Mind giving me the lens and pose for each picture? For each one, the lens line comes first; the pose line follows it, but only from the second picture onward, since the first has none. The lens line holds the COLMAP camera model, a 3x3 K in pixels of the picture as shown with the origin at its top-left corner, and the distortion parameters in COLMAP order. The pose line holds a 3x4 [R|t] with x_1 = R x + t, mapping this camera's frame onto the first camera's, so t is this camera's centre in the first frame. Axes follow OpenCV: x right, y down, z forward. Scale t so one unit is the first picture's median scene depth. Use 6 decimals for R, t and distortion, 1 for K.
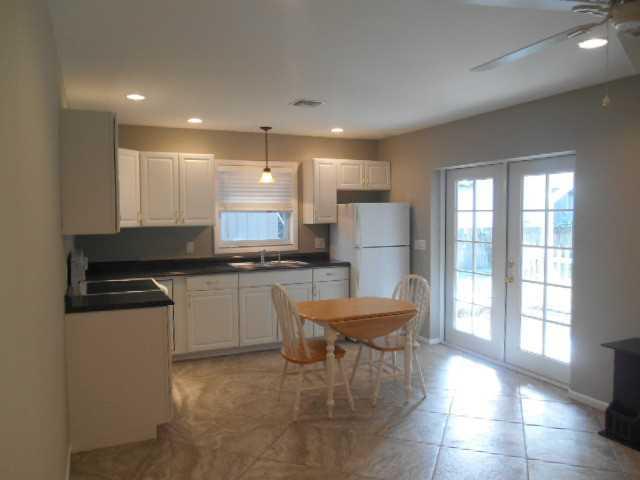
lens RADIAL K [[496.8, 0, 326.7], [0, 496.8, 239.8], [0, 0, 1]] dist [-0.025094, 0.021984]
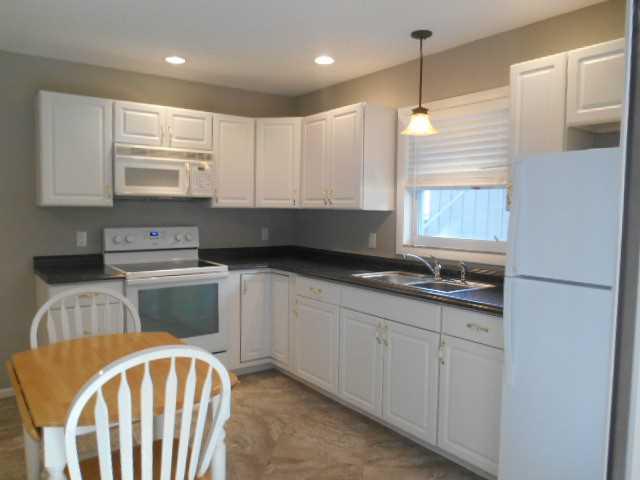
lens RADIAL K [[496.8, 0, 320.5], [0, 496.8, 241.2], [0, 0, 1]] dist [-0.025094, 0.021984]
pose [[0.187384, 0.074198, -0.979480, 0.505374], [-0.059228, 0.996182, 0.064132, -0.030721], [0.980500, 0.045995, 0.191063, 0.975227]]
